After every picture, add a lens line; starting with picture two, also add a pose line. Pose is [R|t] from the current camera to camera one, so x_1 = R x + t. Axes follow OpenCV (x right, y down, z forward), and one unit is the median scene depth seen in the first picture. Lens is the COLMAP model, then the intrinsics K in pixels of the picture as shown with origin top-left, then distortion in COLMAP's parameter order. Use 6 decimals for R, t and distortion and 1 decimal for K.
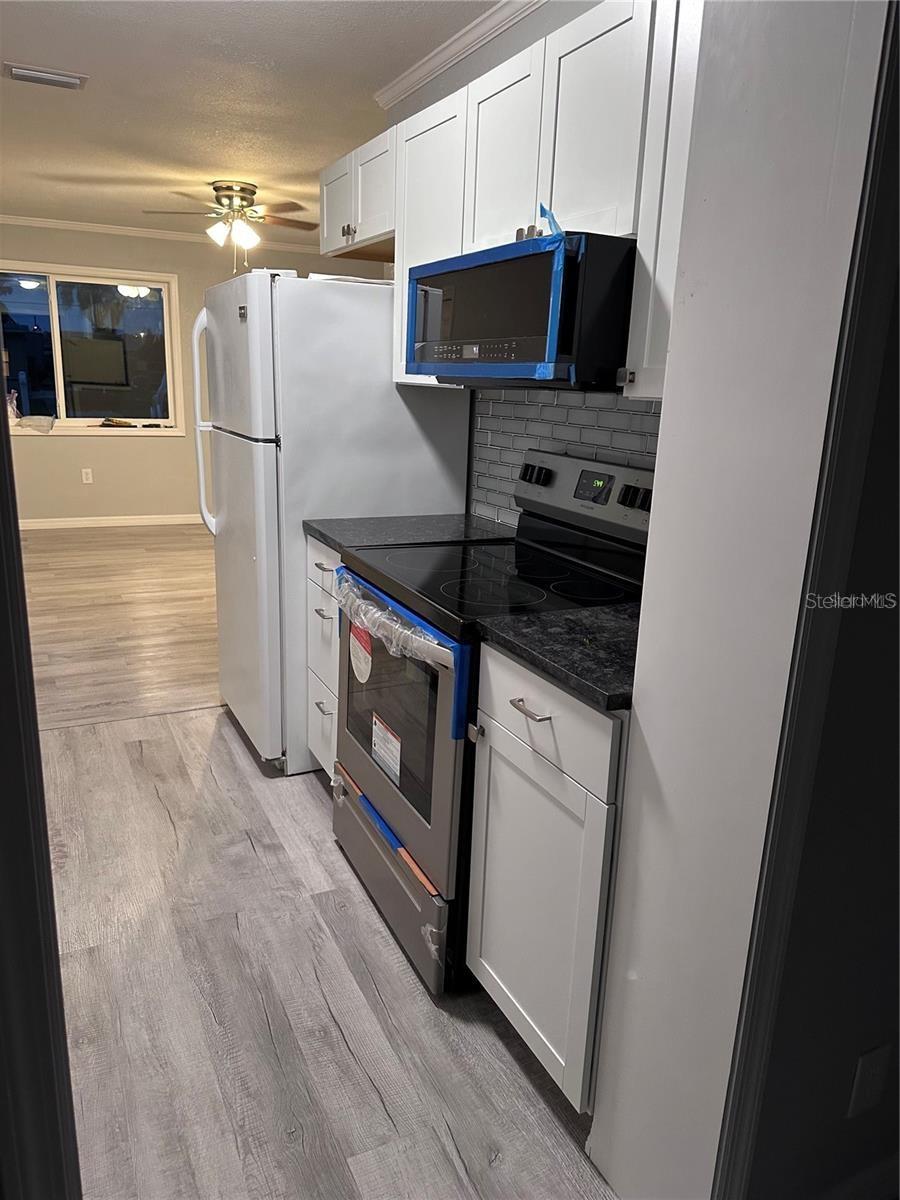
lens RADIAL K [[852.2, 0, 450.0], [0, 852.2, 600.0], [0, 0, 1]] dist [0.105329, -0.163728]
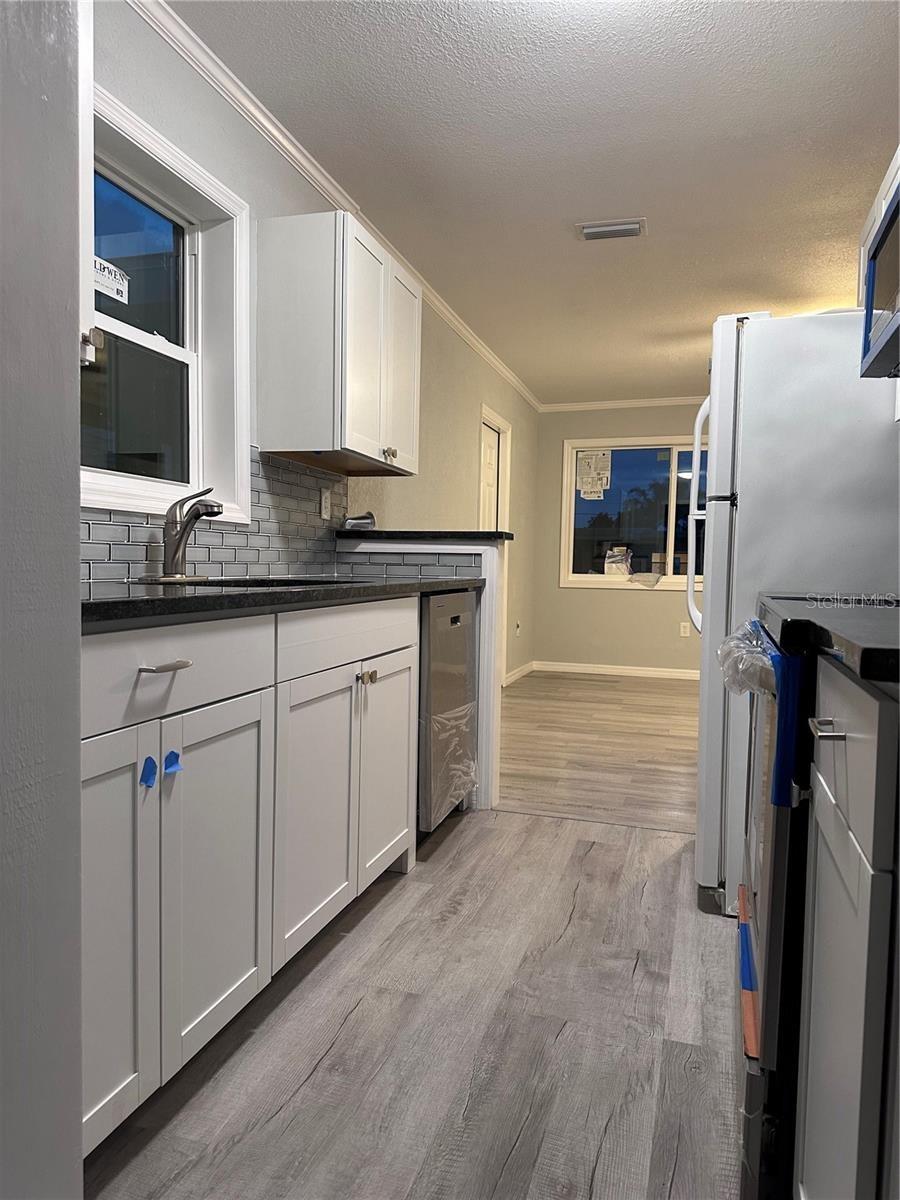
lens RADIAL K [[845.3, 0, 444.6], [0, 845.3, 602.7], [0, 0, 1]] dist [0.142856, -0.275832]
pose [[0.730735, 0.014099, -0.682516, 0.136104], [-0.170053, 0.972030, -0.161987, 0.081306], [0.661142, 0.234433, 0.712694, 0.159348]]
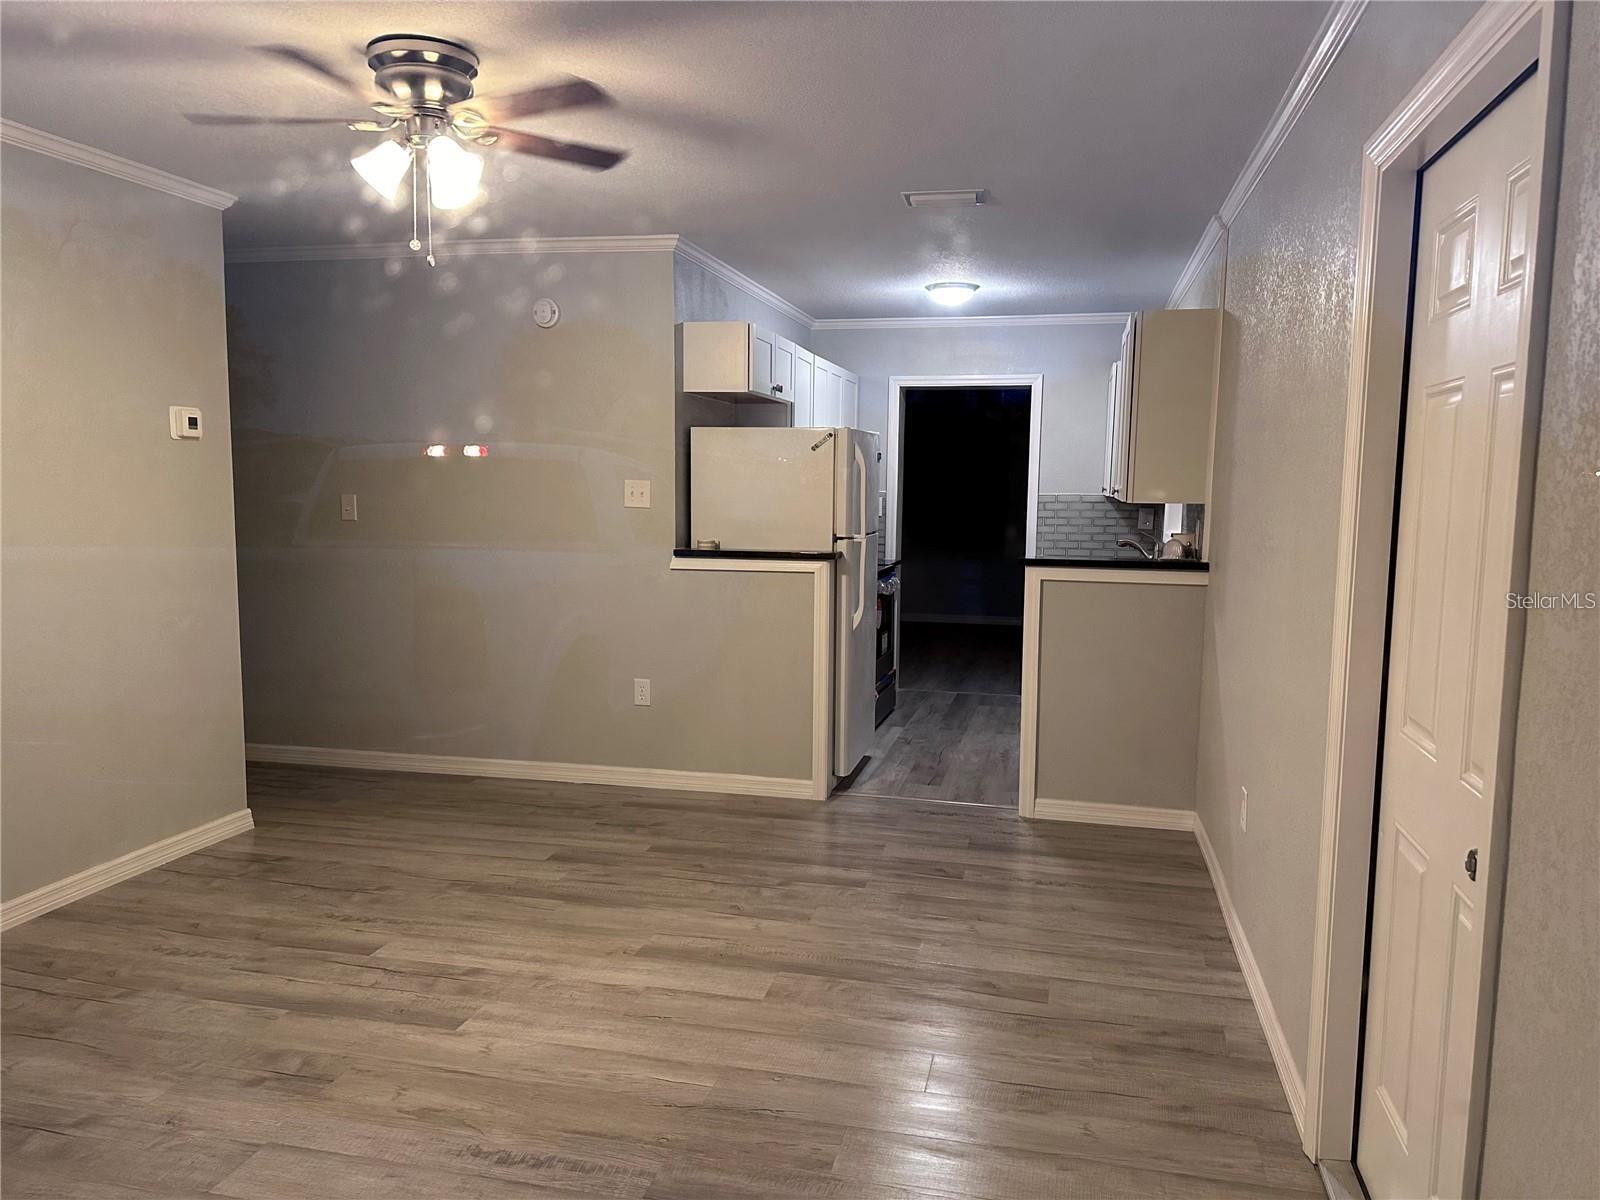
lens RADIAL K [[1136.3, 0, 800.0], [0, 1136.3, 600.0], [0, 0, 1]] dist [0.105329, -0.163728]
pose [[-0.769075, -0.108194, 0.629935, -1.113663], [0.124382, 0.941393, 0.313542, -0.569768], [-0.626940, 0.319490, -0.710544, 2.001820]]
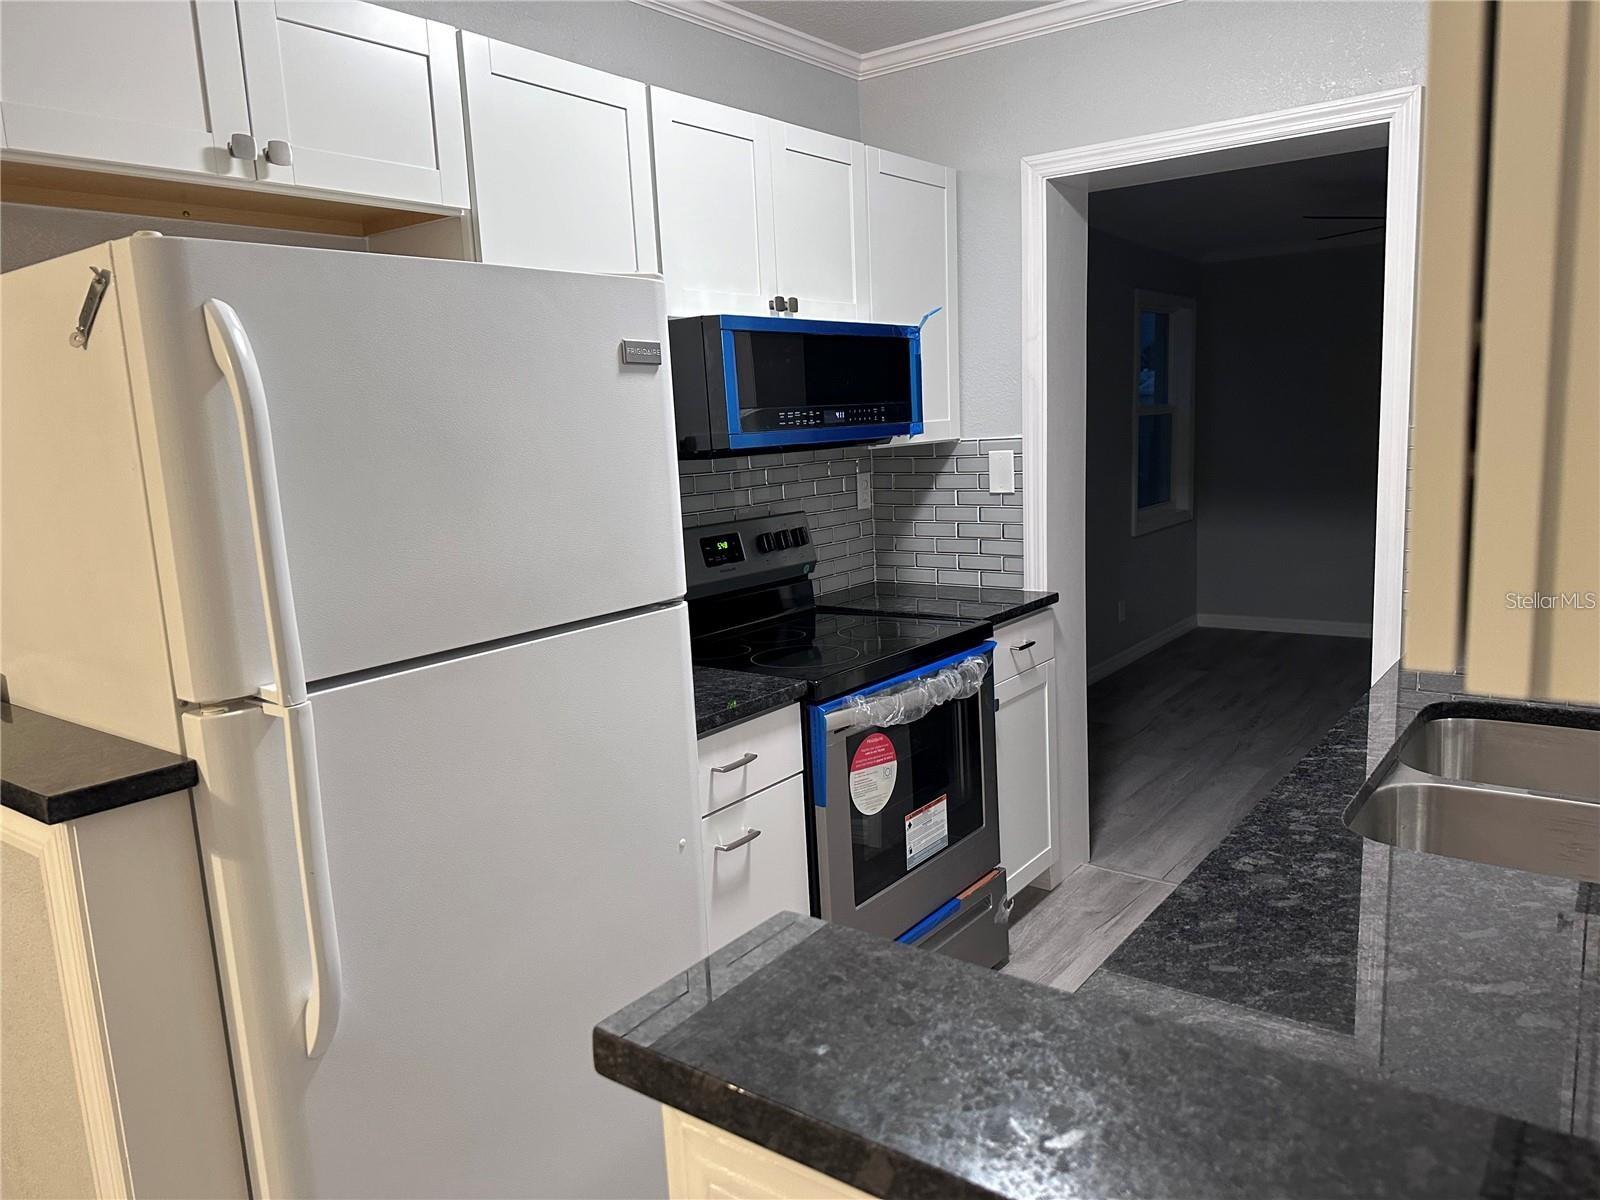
lens RADIAL K [[1135.2, 0, 794.4], [0, 1135.2, 608.5], [0, 0, 1]] dist [0.080455, -0.108101]
pose [[-0.457827, -0.167162, 0.873185, -0.642598], [0.248691, 0.918875, 0.306302, -0.285461], [-0.853550, 0.357386, -0.379114, 0.924901]]
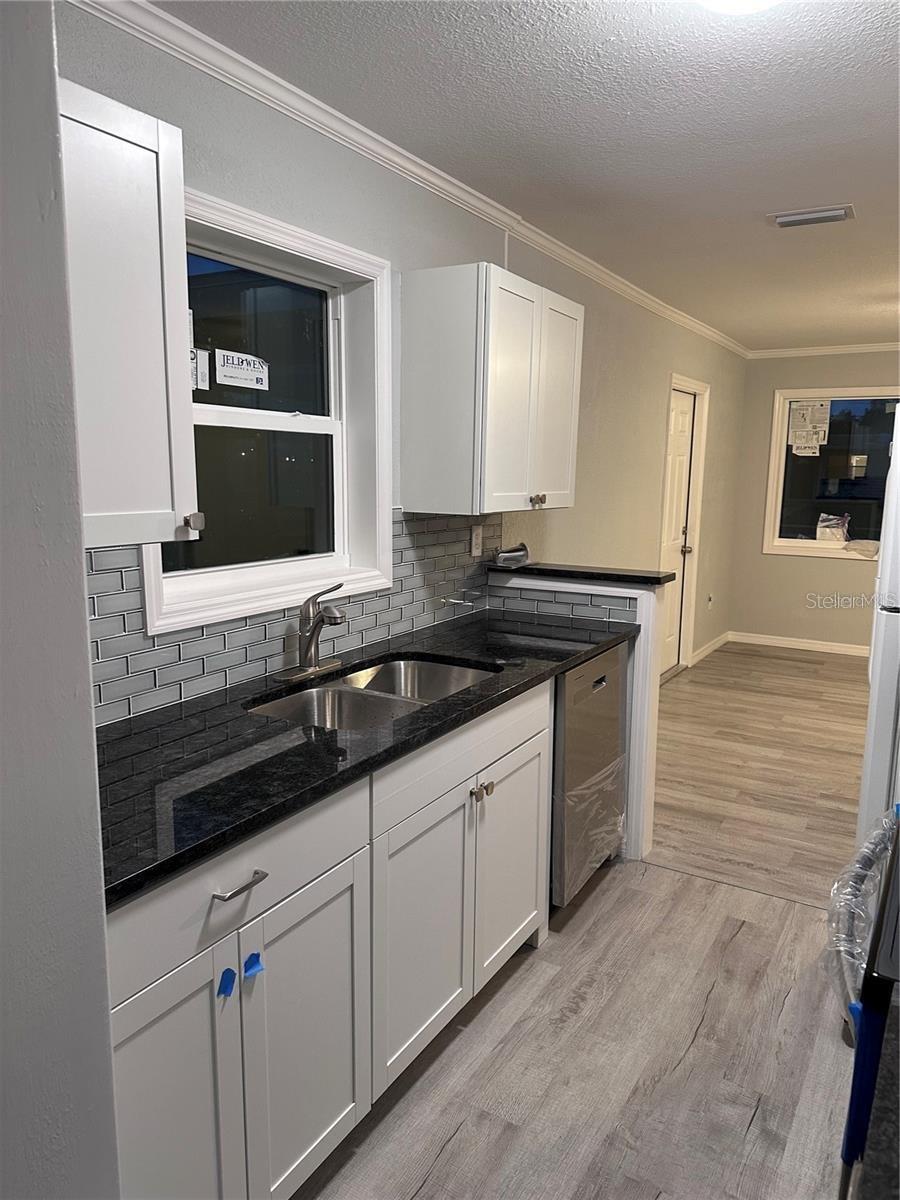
lens RADIAL K [[852.2, 0, 450.0], [0, 852.2, 600.0], [0, 0, 1]] dist [0.105329, -0.163728]
pose [[0.548313, 0.107146, -0.829381, 0.158259], [-0.208610, 0.977930, -0.011577, -0.077338], [0.809836, 0.179364, 0.558564, 0.186213]]
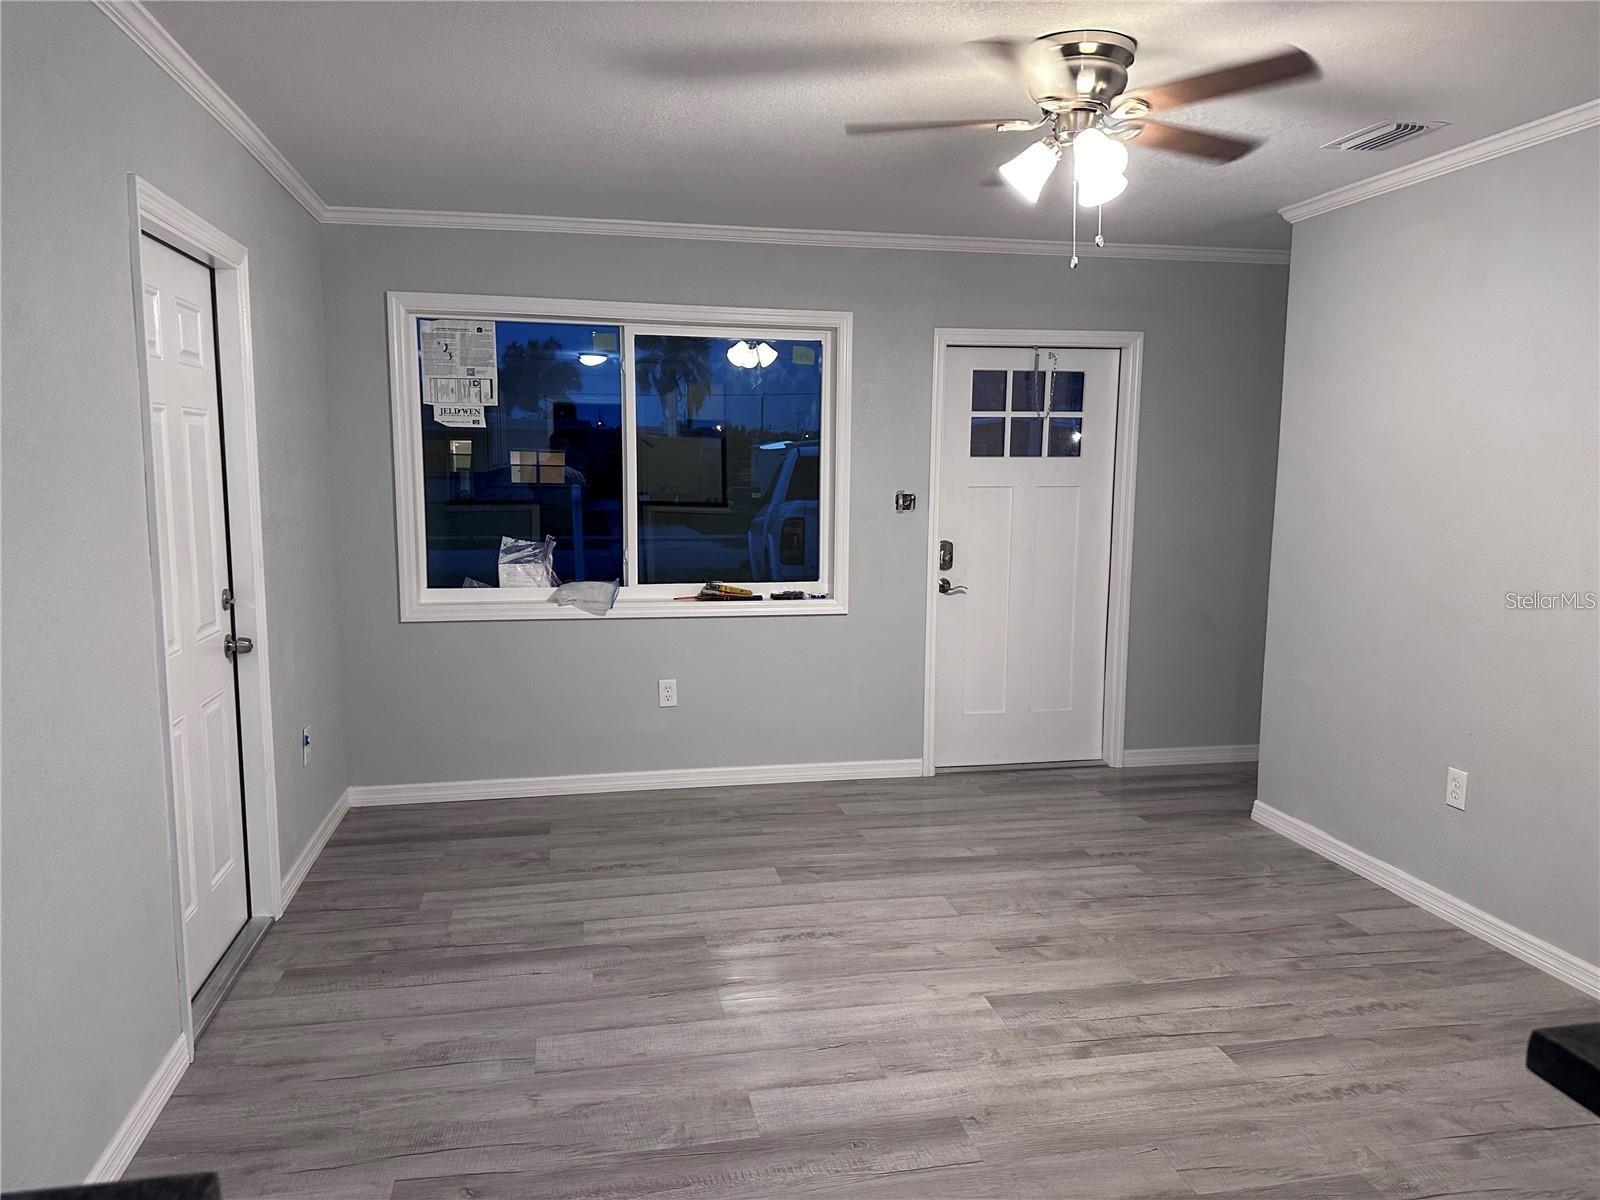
lens RADIAL K [[1135.2, 0, 794.4], [0, 1135.2, 608.5], [0, 0, 1]] dist [0.080455, -0.108101]
pose [[0.965280, 0.007704, -0.261103, -0.347201], [-0.042307, 0.990979, -0.127167, -0.228095], [0.257768, 0.133798, 0.956898, 0.739648]]
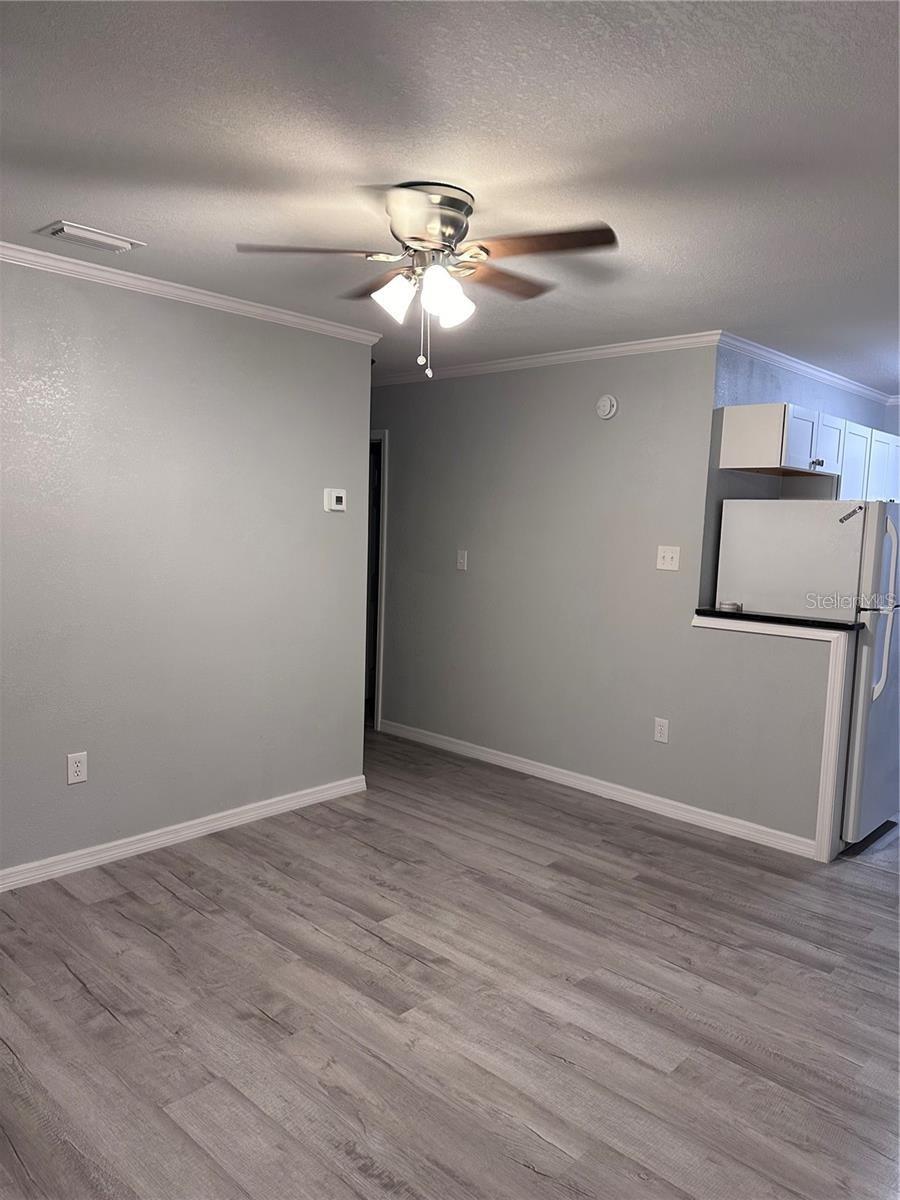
lens RADIAL K [[851.4, 0, 429.9], [0, 851.4, 599.8], [0, 0, 1]] dist [0.080455, -0.108101]
pose [[-0.334288, -0.137764, 0.932348, -1.086909], [0.197100, 0.957165, 0.212100, -0.544794], [-0.921631, 0.254668, -0.292815, 1.768594]]
